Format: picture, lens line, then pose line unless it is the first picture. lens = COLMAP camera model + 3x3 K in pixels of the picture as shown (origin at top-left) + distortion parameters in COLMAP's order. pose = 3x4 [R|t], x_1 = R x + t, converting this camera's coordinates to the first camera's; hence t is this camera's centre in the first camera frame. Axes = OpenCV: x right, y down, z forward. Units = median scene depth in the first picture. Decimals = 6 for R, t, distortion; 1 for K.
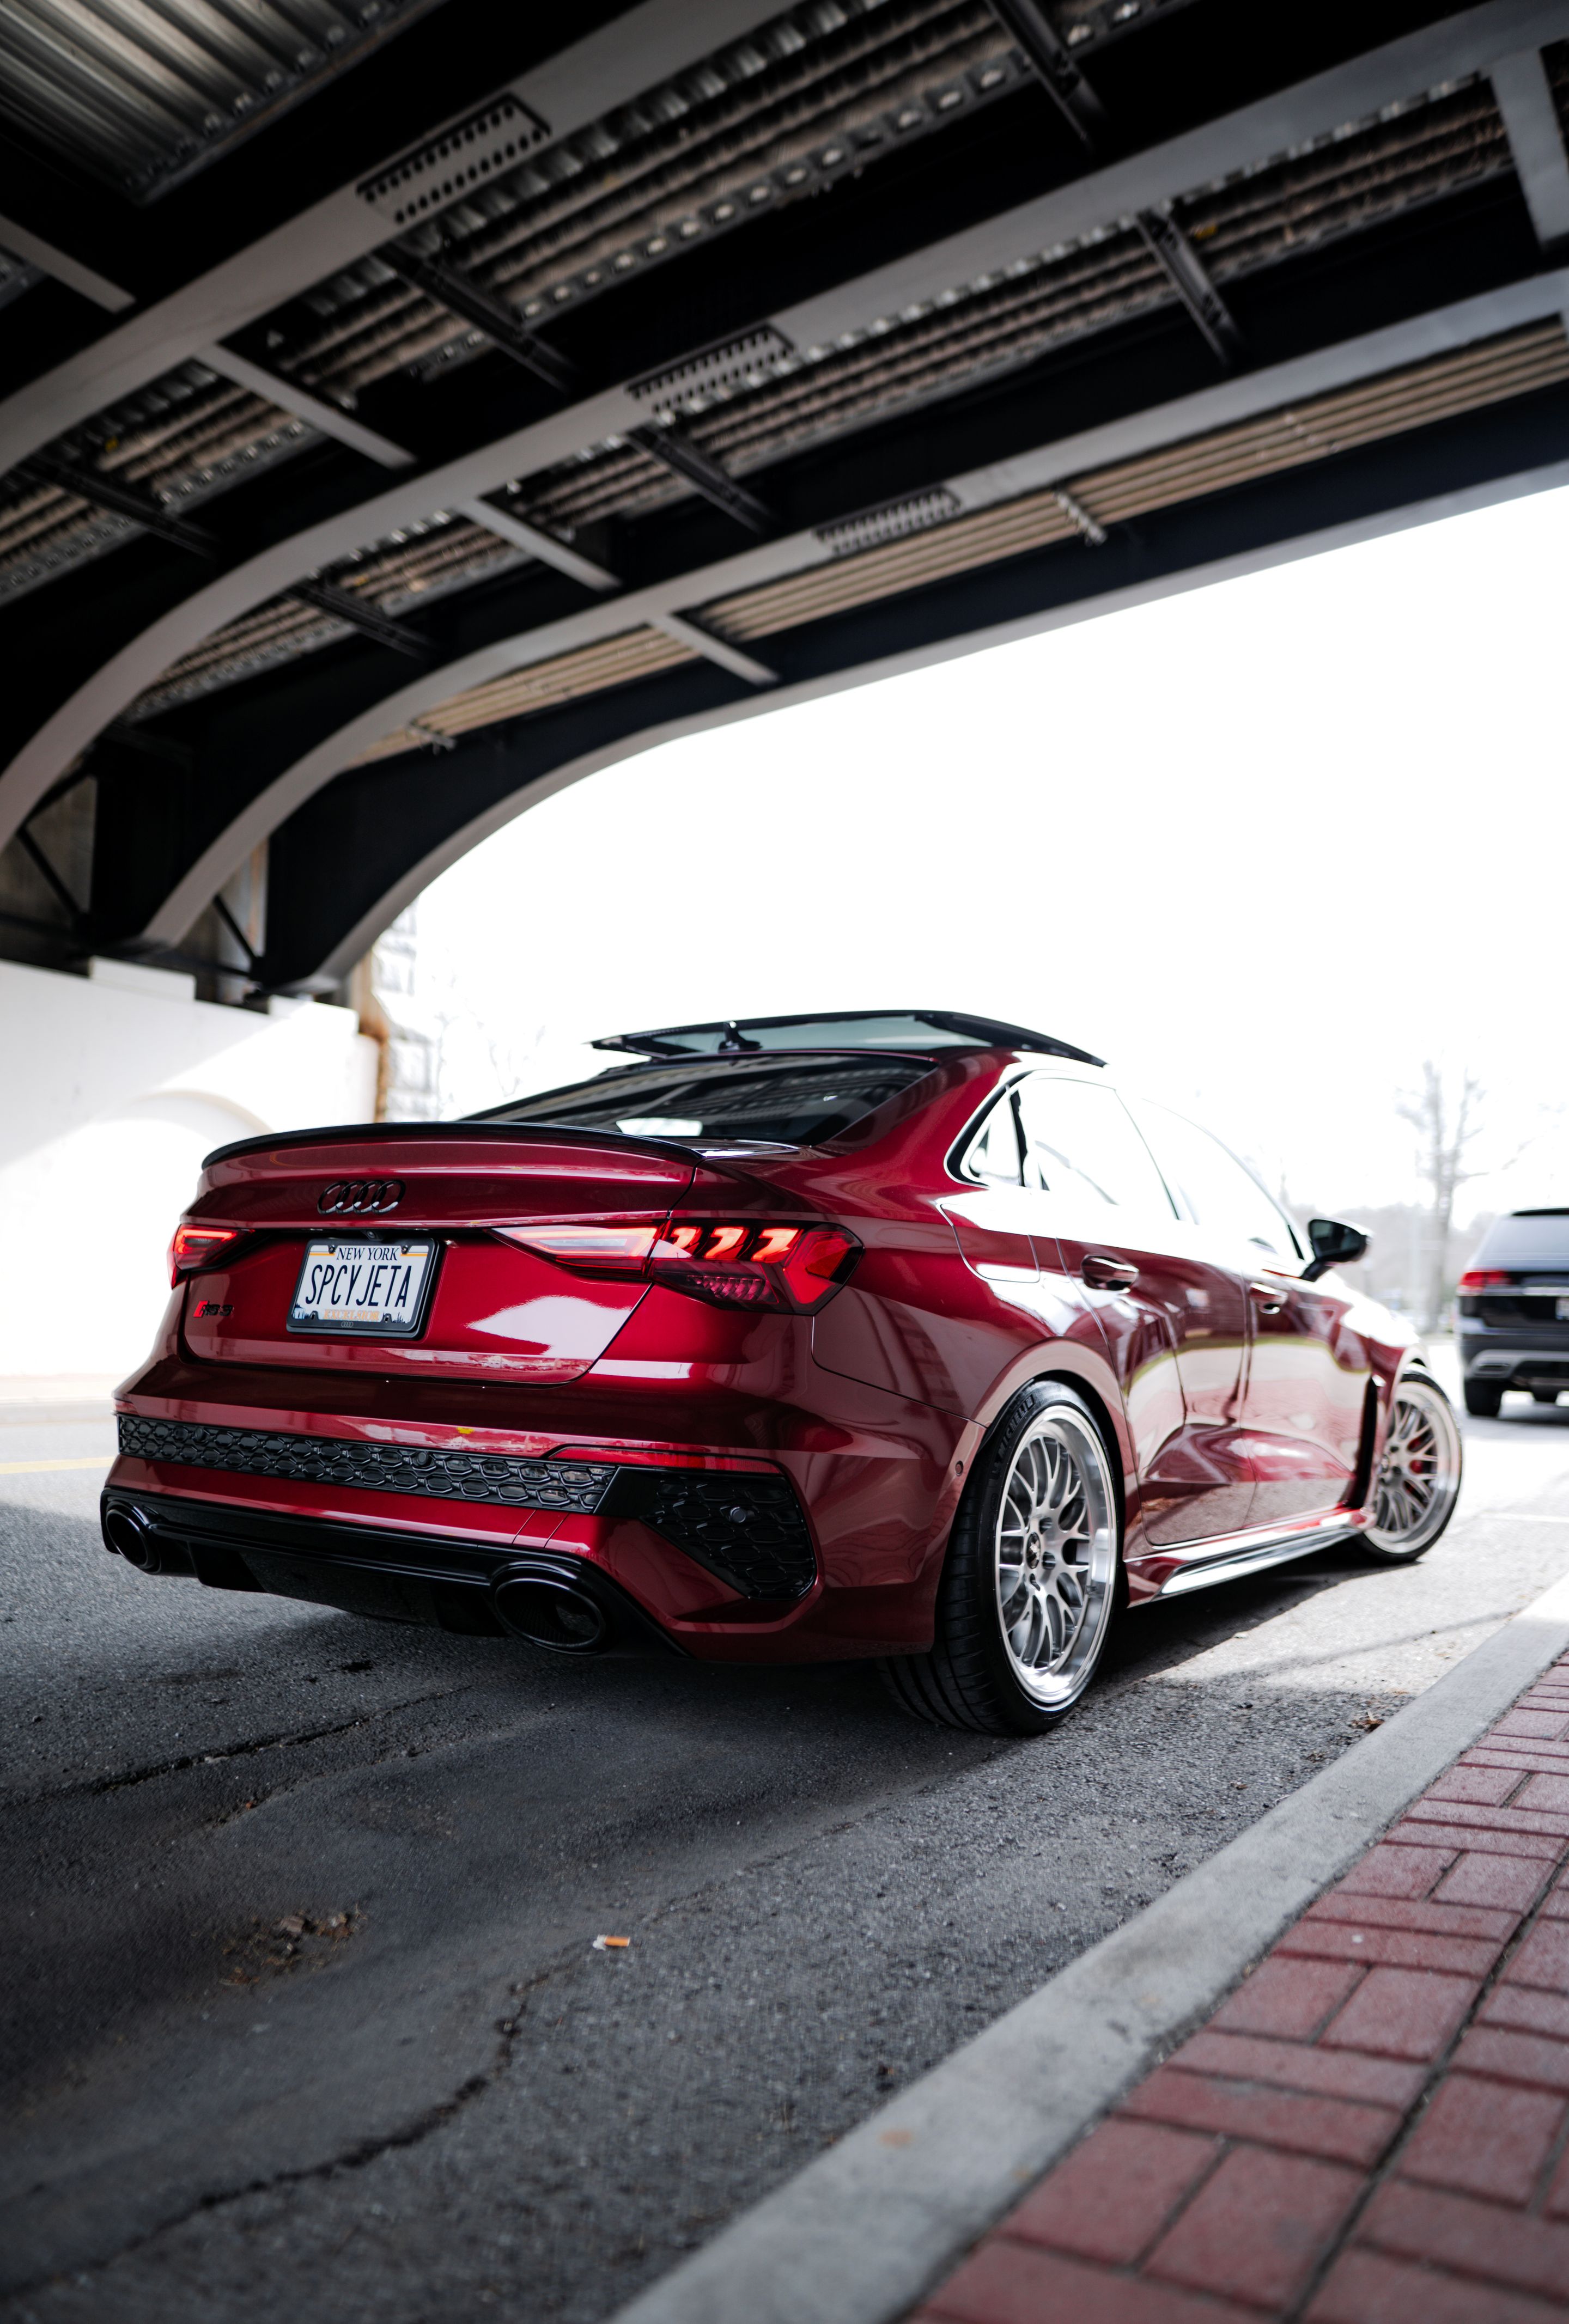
lens RADIAL K [[1649.0, 0, 763.4], [0, 1649.0, 1155.2], [0, 0, 1]] dist [-0.055400, 0.046402]
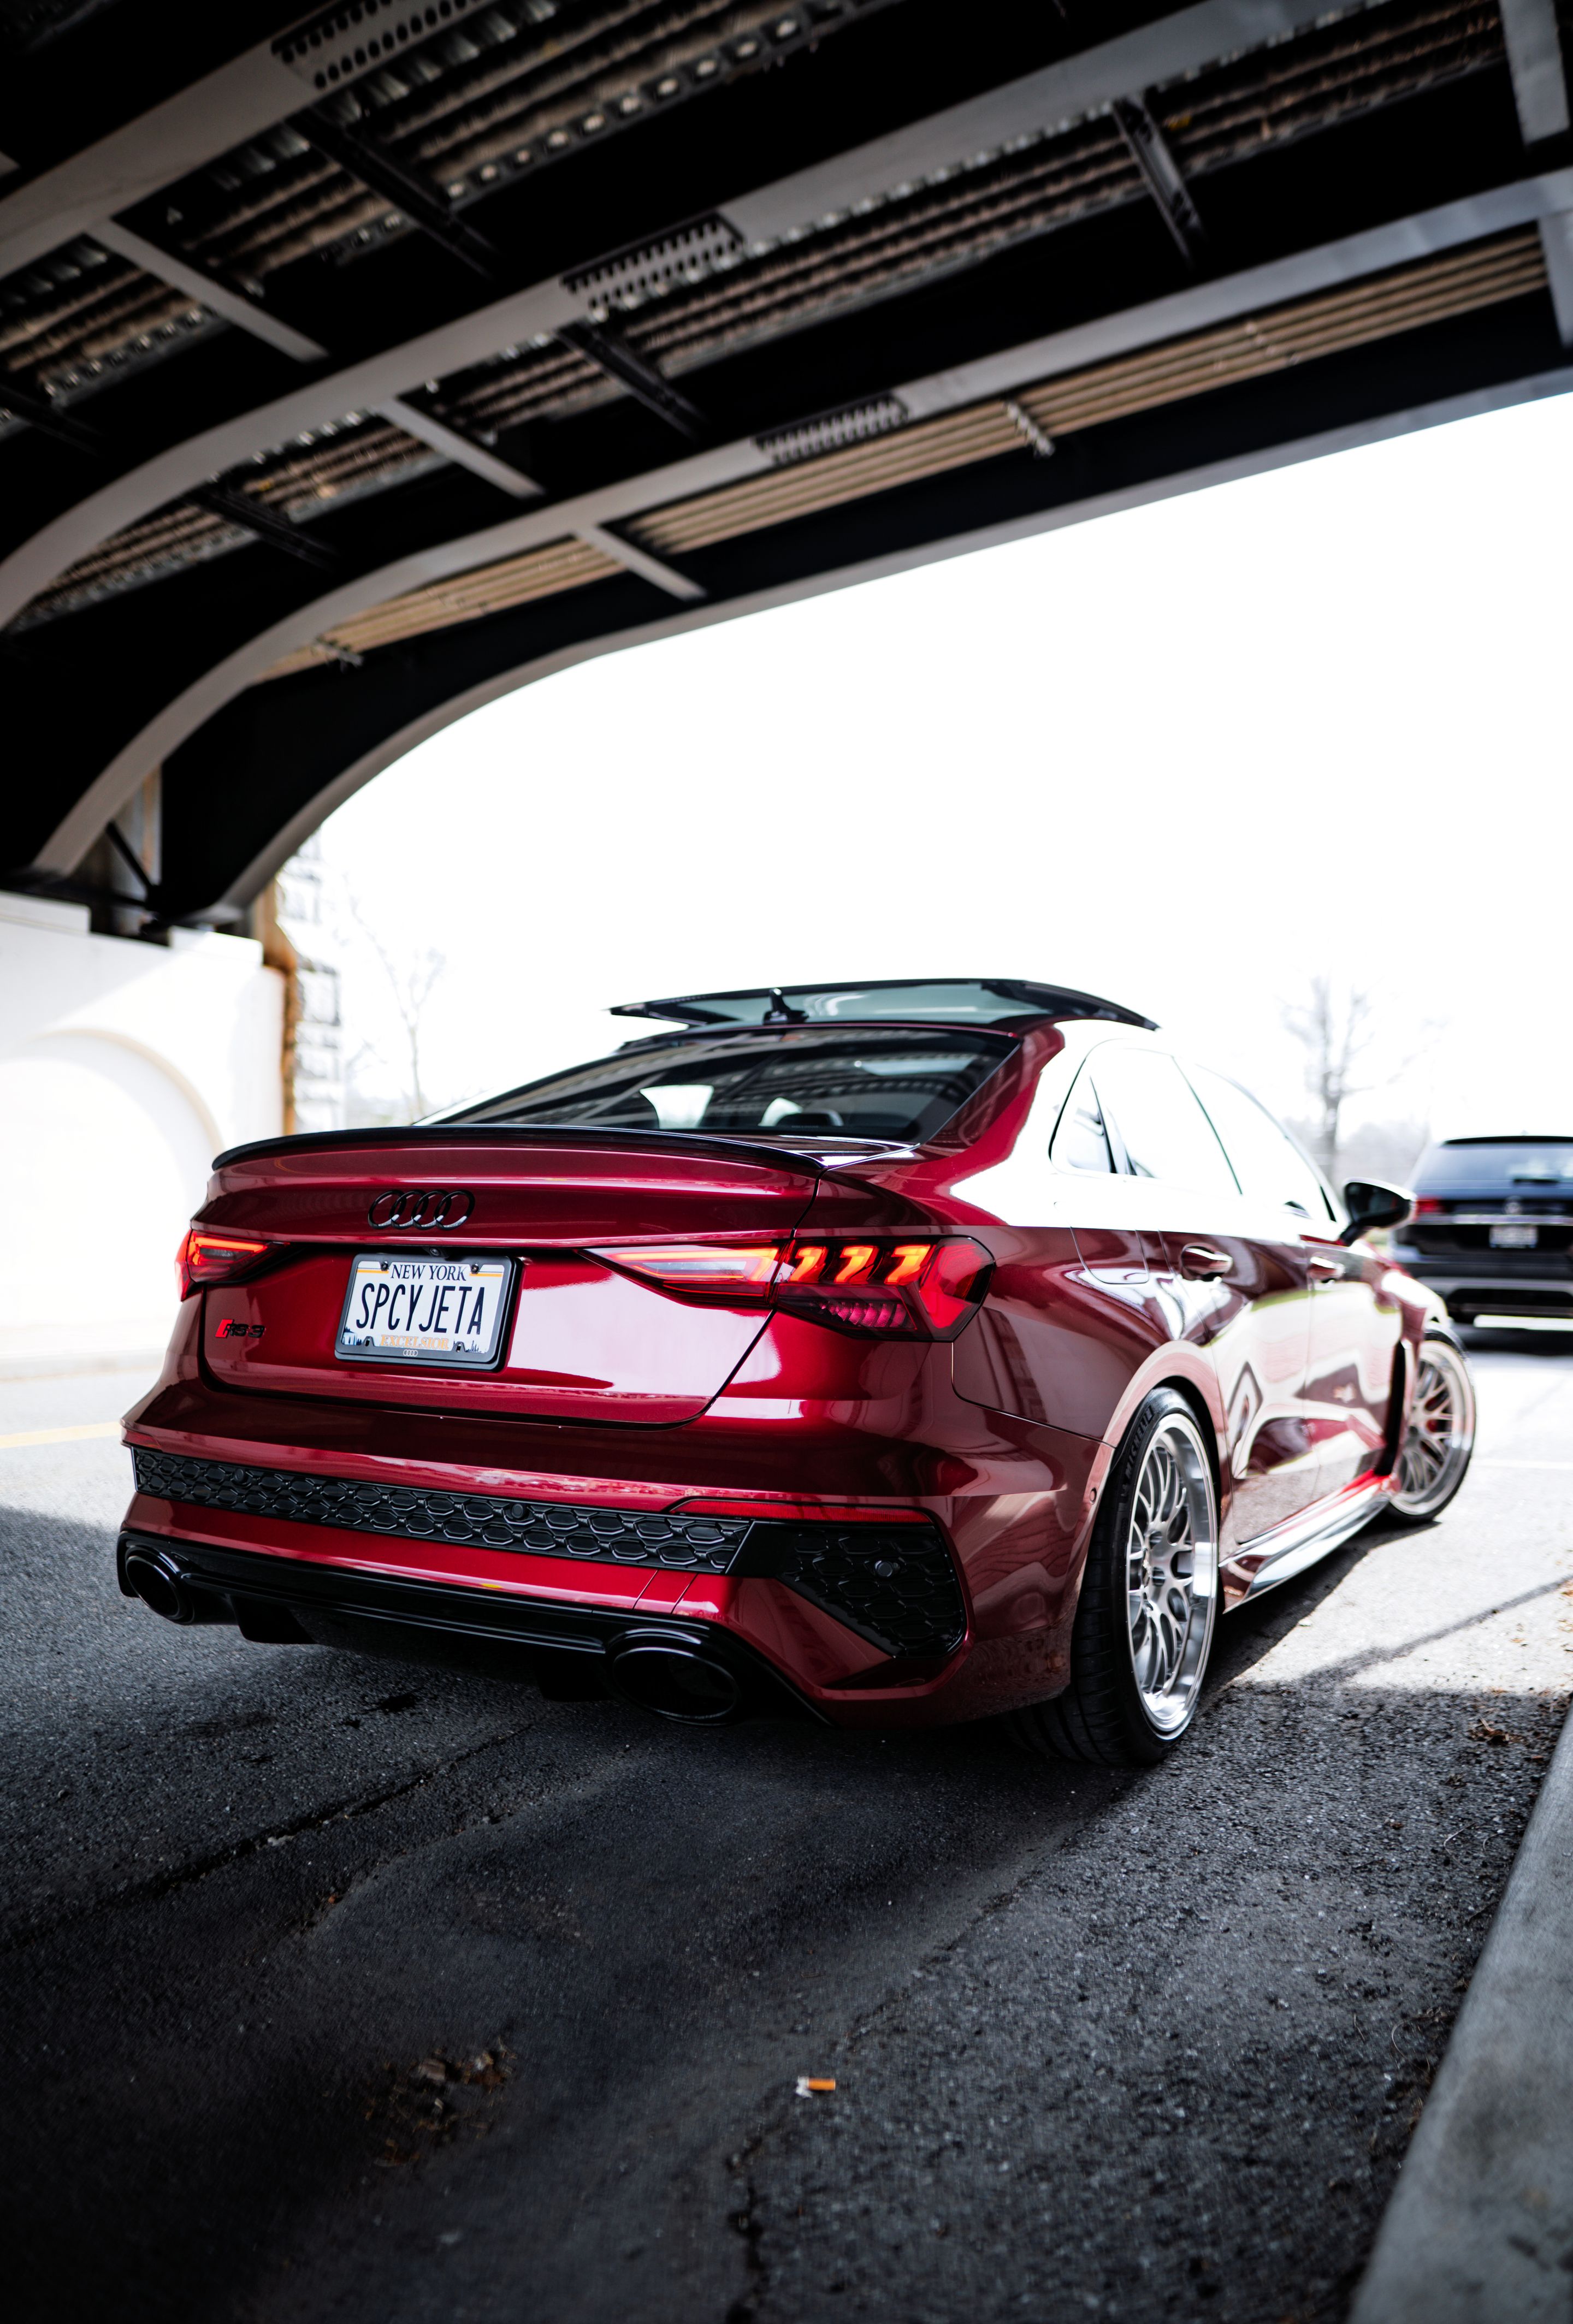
lens RADIAL K [[1653.0, 0, 772.1], [0, 1653.0, 1170.5], [0, 0, 1]] dist [-0.057429, 0.050020]
pose [[0.997435, -0.014763, 0.070046, -0.041804], [0.010673, 0.998236, 0.058408, -0.016152], [-0.070785, -0.057510, 0.995832, 0.035907]]
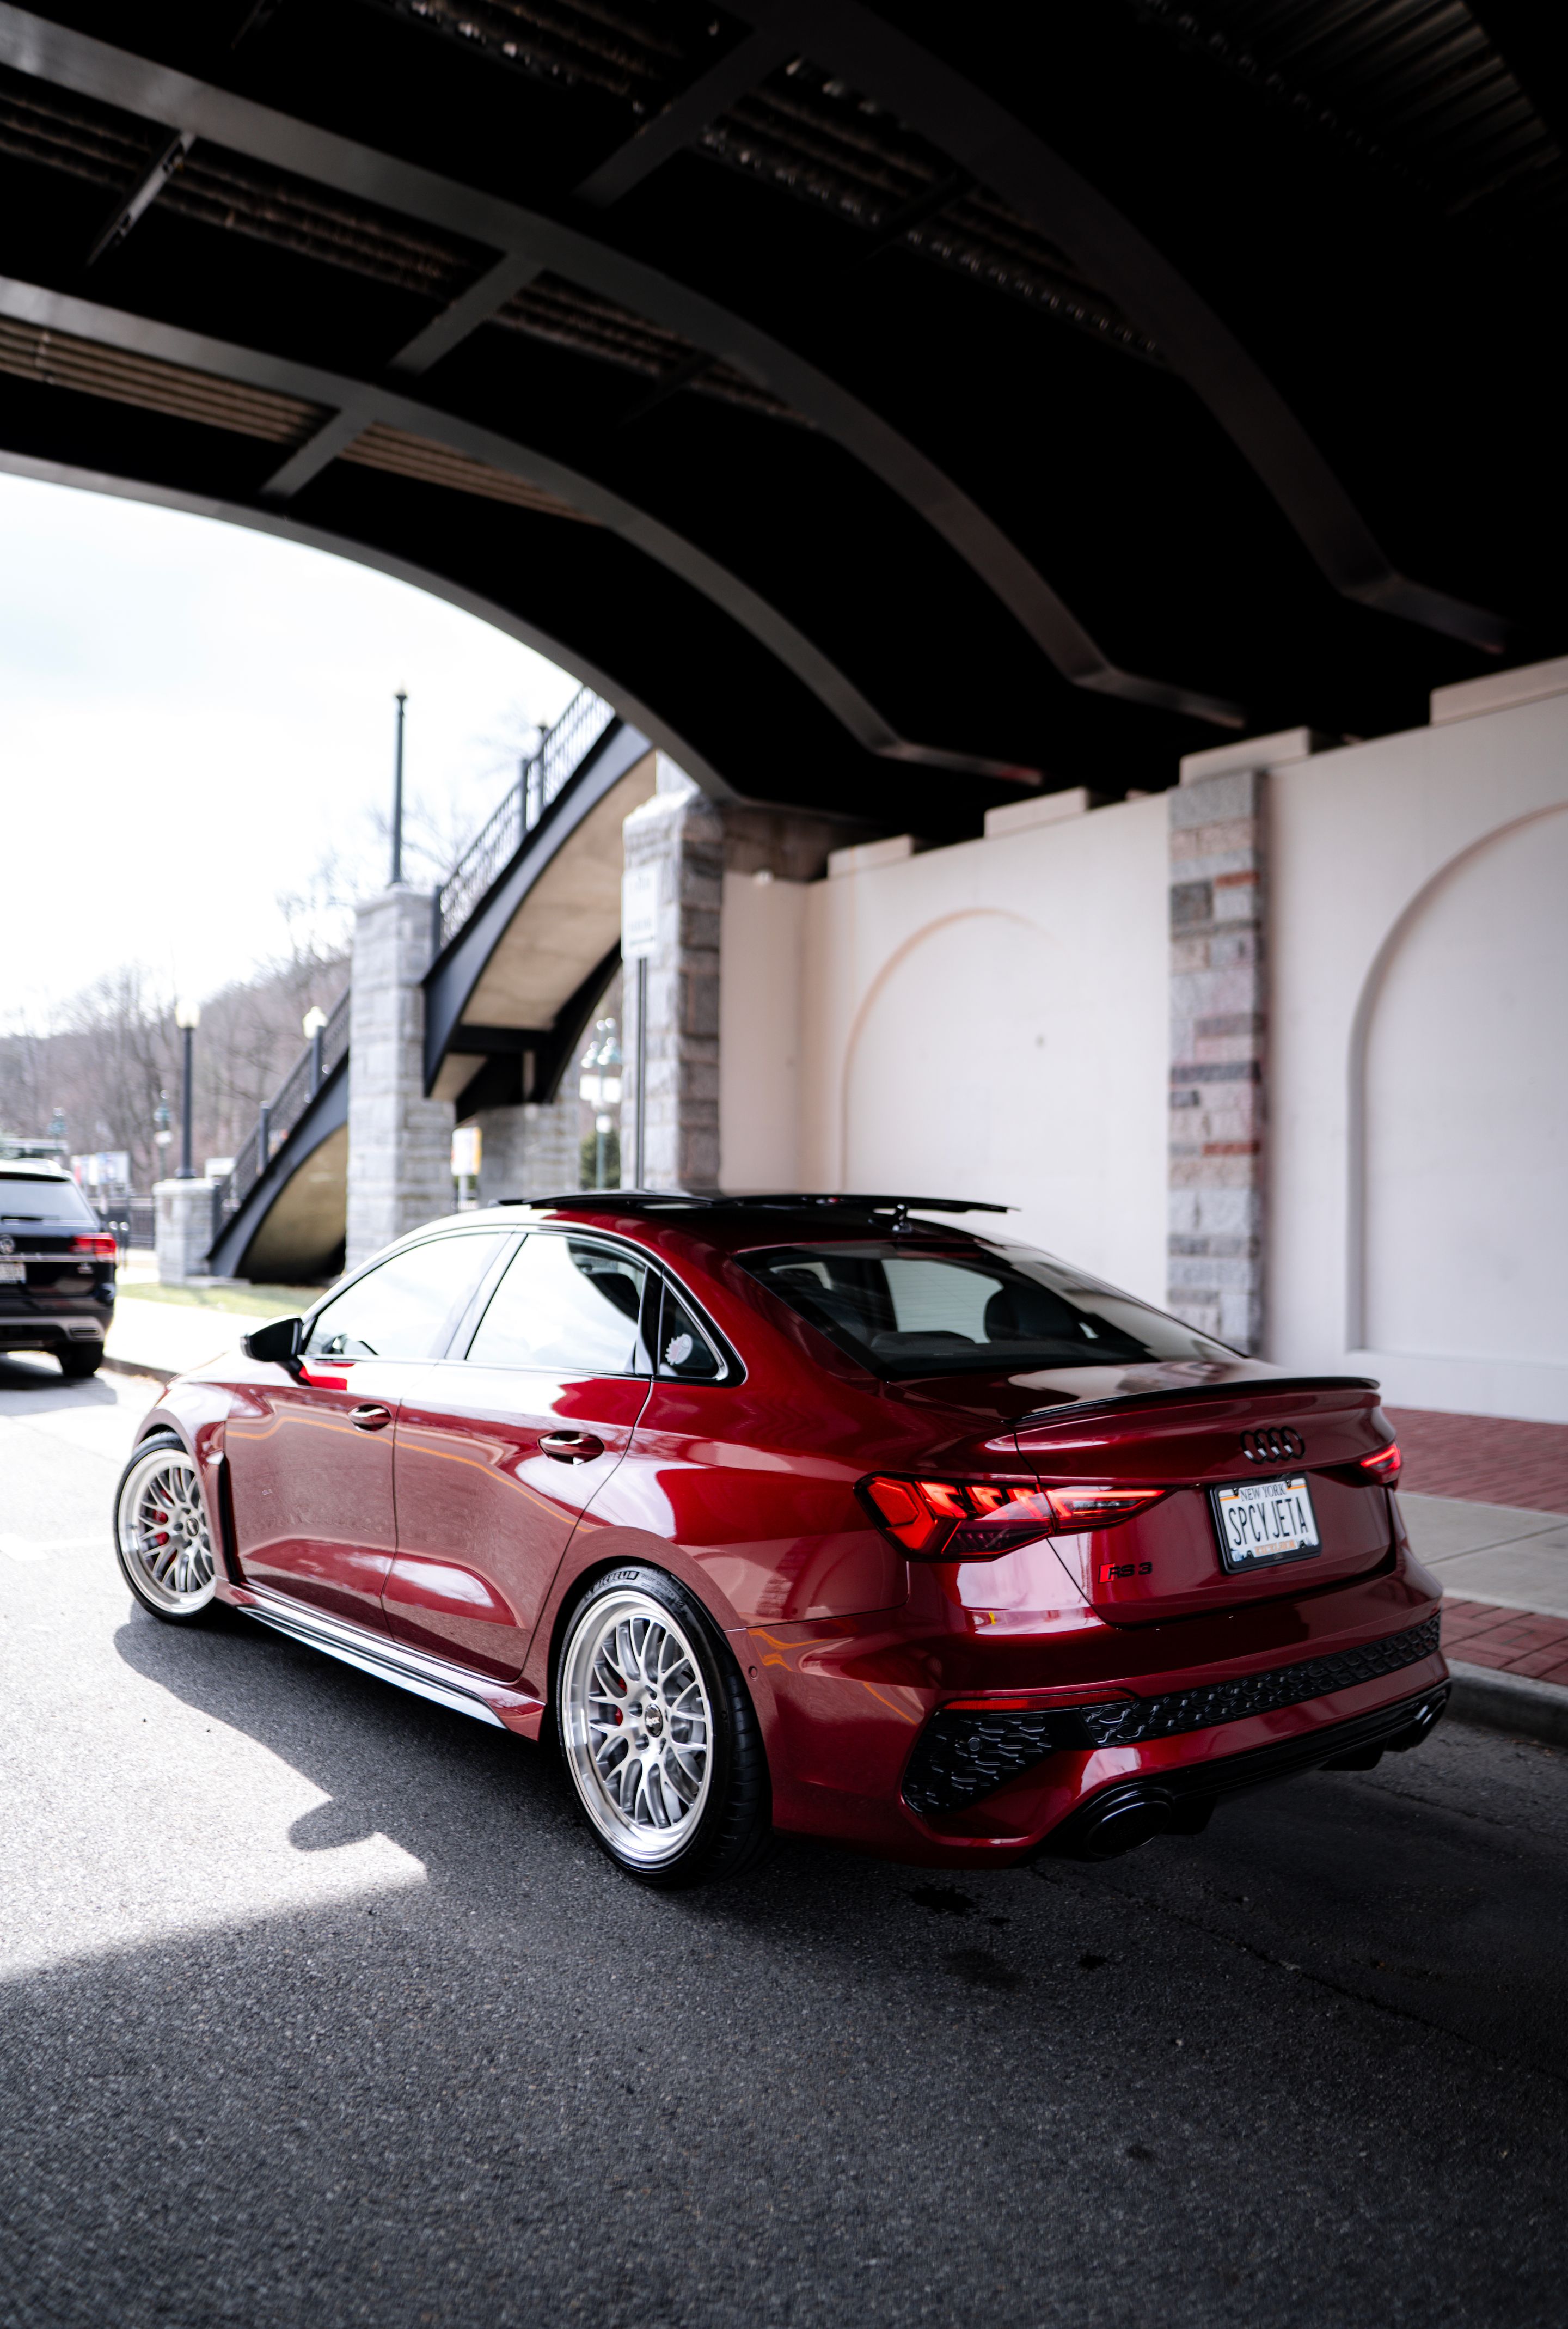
lens RADIAL K [[1648.1, 0, 790.9], [0, 1648.1, 1171.0], [0, 0, 1]] dist [-0.046419, 0.043122]
pose [[0.283221, 0.007593, 0.959025, -0.516810], [-0.094798, 0.995293, 0.020116, -0.056198], [-0.954358, -0.096611, 0.282608, 0.361653]]
